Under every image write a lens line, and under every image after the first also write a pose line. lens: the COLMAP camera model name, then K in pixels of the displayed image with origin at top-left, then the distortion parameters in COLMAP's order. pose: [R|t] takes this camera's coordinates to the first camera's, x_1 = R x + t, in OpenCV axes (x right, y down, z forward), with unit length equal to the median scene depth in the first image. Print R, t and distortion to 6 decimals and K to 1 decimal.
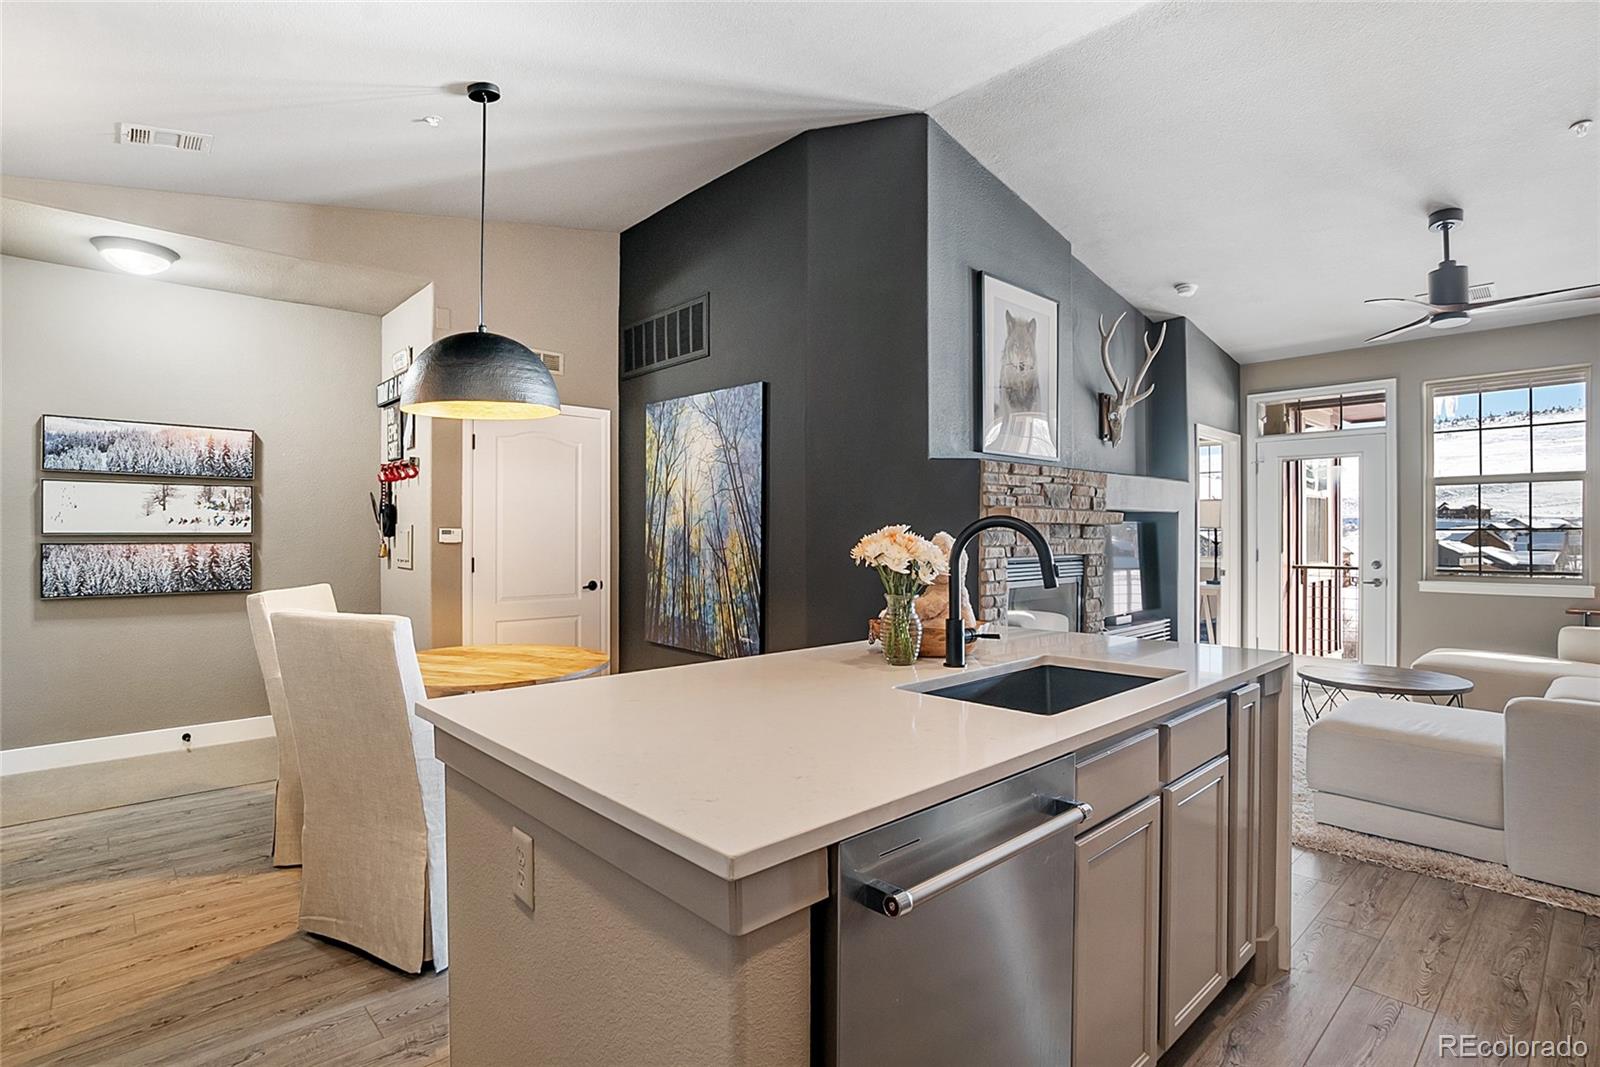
lens RADIAL K [[799.0, 0, 791.0], [0, 799.0, 532.0], [0, 0, 1]] dist [-0.058642, 0.030118]
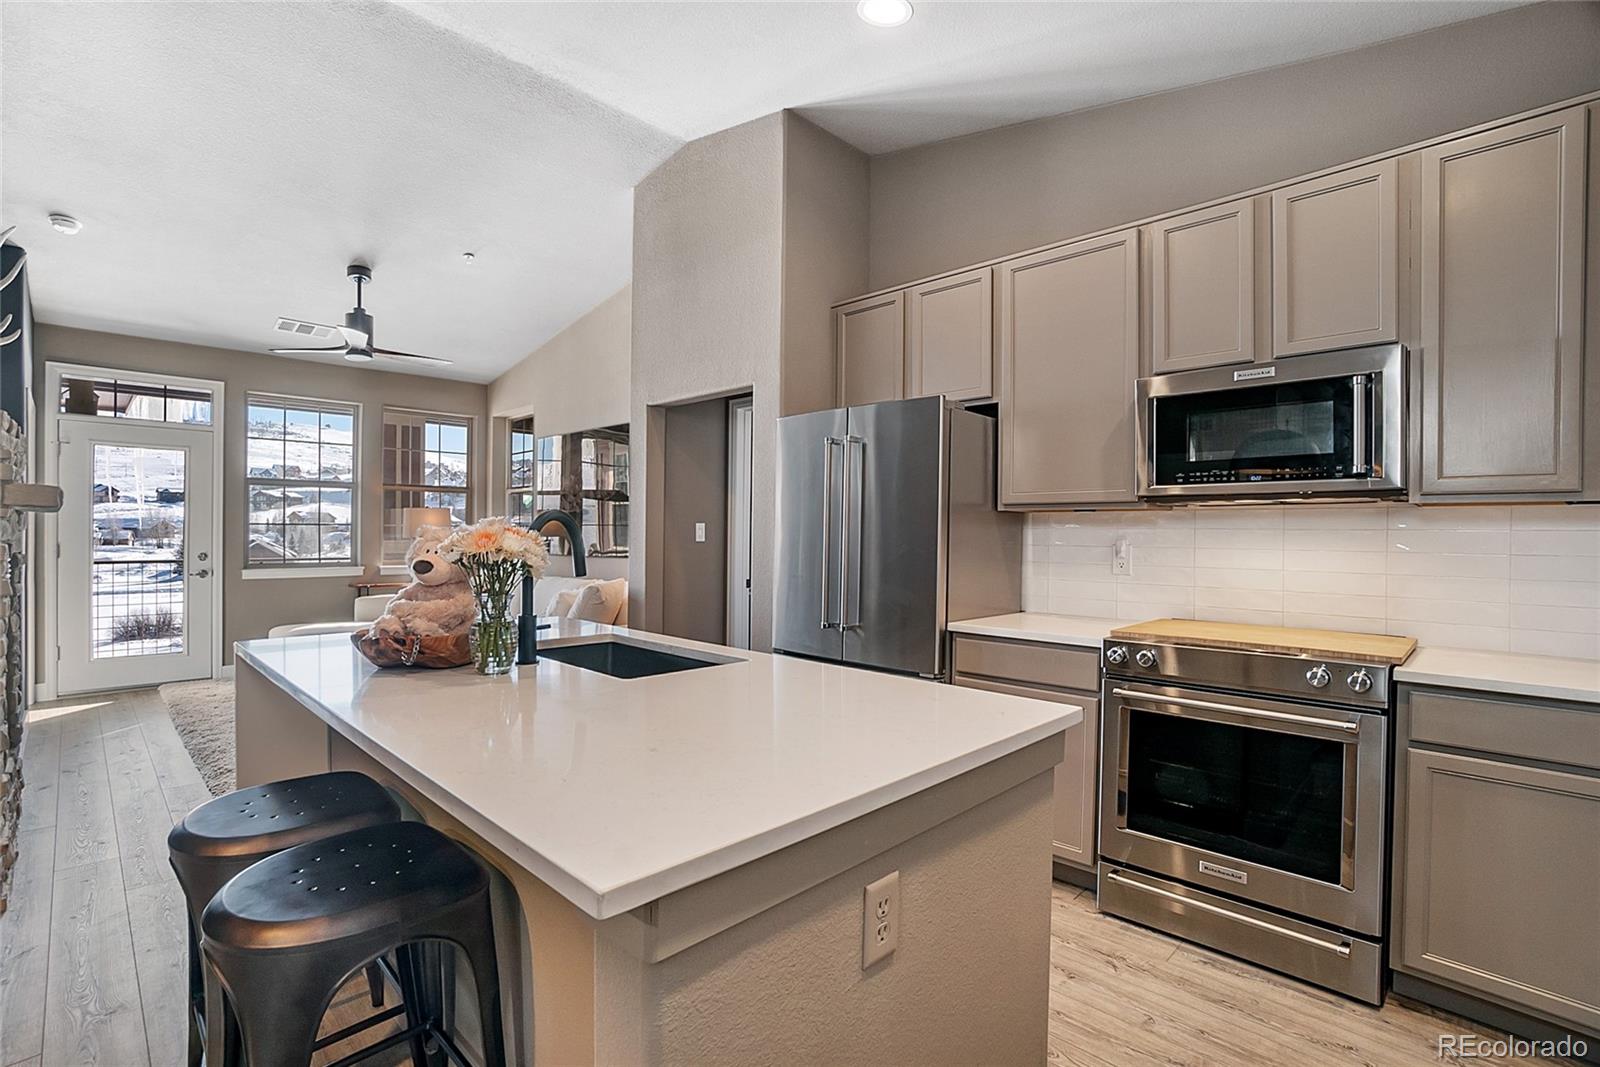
lens RADIAL K [[738.8, 0, 787.7], [0, 738.8, 535.4], [0, 0, 1]] dist [-0.051939, 0.019589]
pose [[-0.034487, -0.003811, 0.999398, -0.302291], [-0.009825, 0.999946, 0.003474, 0.003165], [-0.999357, -0.009699, -0.034523, 0.319319]]
